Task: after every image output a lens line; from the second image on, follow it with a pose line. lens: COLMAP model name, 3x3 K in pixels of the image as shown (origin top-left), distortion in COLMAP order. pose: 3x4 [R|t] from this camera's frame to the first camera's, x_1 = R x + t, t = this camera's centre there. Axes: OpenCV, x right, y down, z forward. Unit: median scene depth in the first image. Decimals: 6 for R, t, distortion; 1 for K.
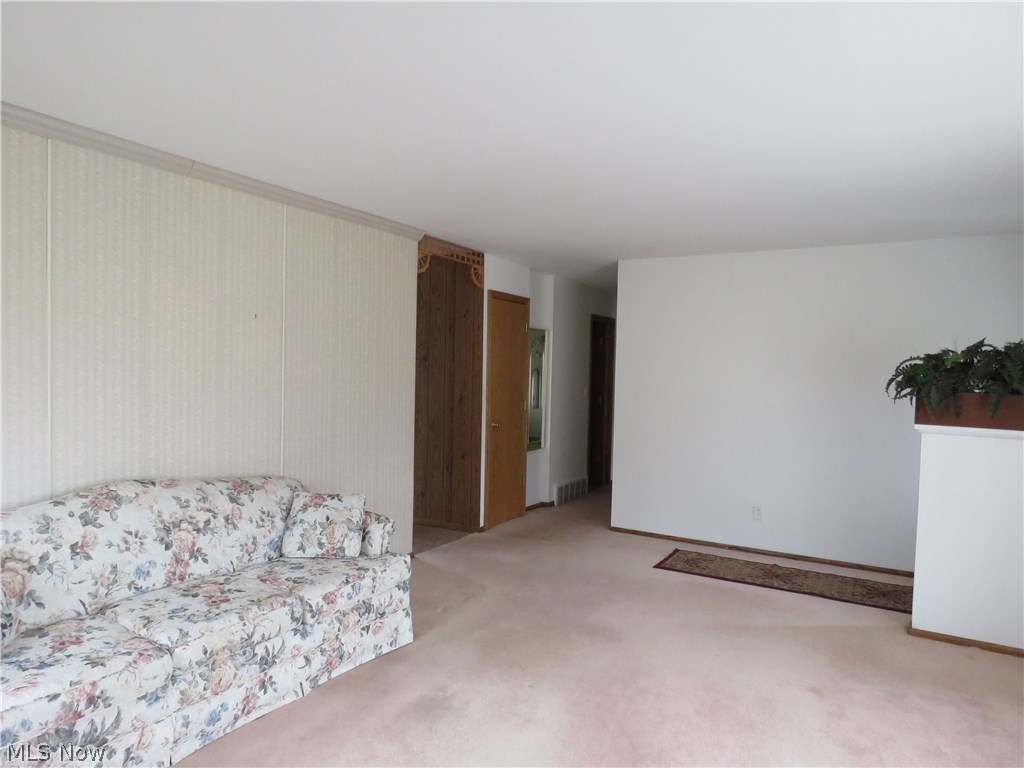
lens RADIAL K [[653.9, 0, 512.4], [0, 653.9, 383.1], [0, 0, 1]] dist [0.004919, 0.003769]
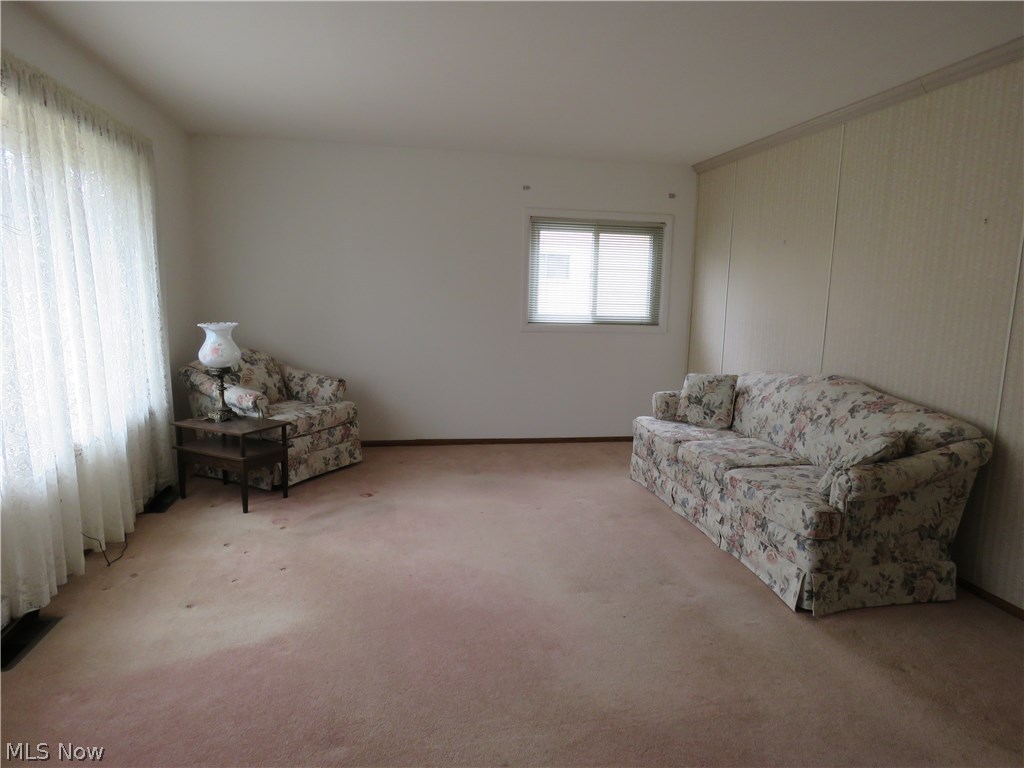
lens RADIAL K [[653.9, 0, 515.0], [0, 653.9, 393.0], [0, 0, 1]] dist [0.004919, 0.003769]
pose [[-0.742980, 0.056476, -0.666926, 0.659191], [-0.066832, 0.985194, 0.157881, 0.020220], [0.665968, 0.161874, -0.728205, 1.363612]]
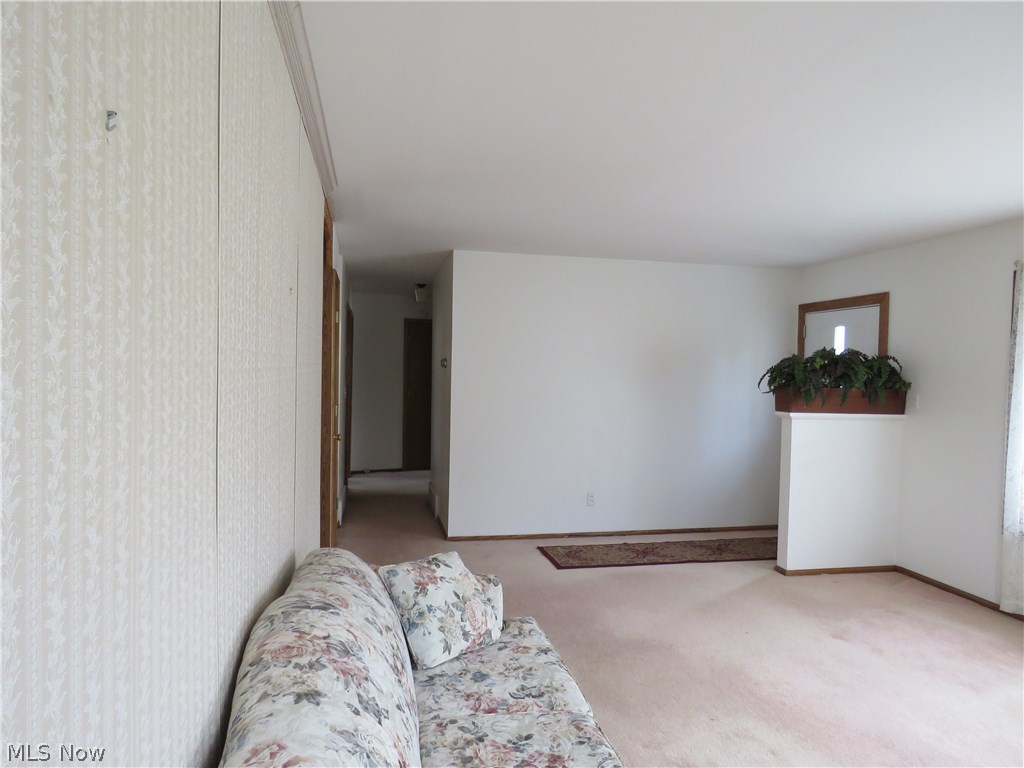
lens RADIAL K [[653.9, 0, 504.9], [0, 653.9, 385.4], [0, 0, 1]] dist [0.004919, 0.003769]
pose [[0.741742, -0.027323, 0.670128, -0.717330], [0.013301, 0.999573, 0.026034, -0.032161], [-0.670553, -0.010397, 0.741789, 0.467073]]
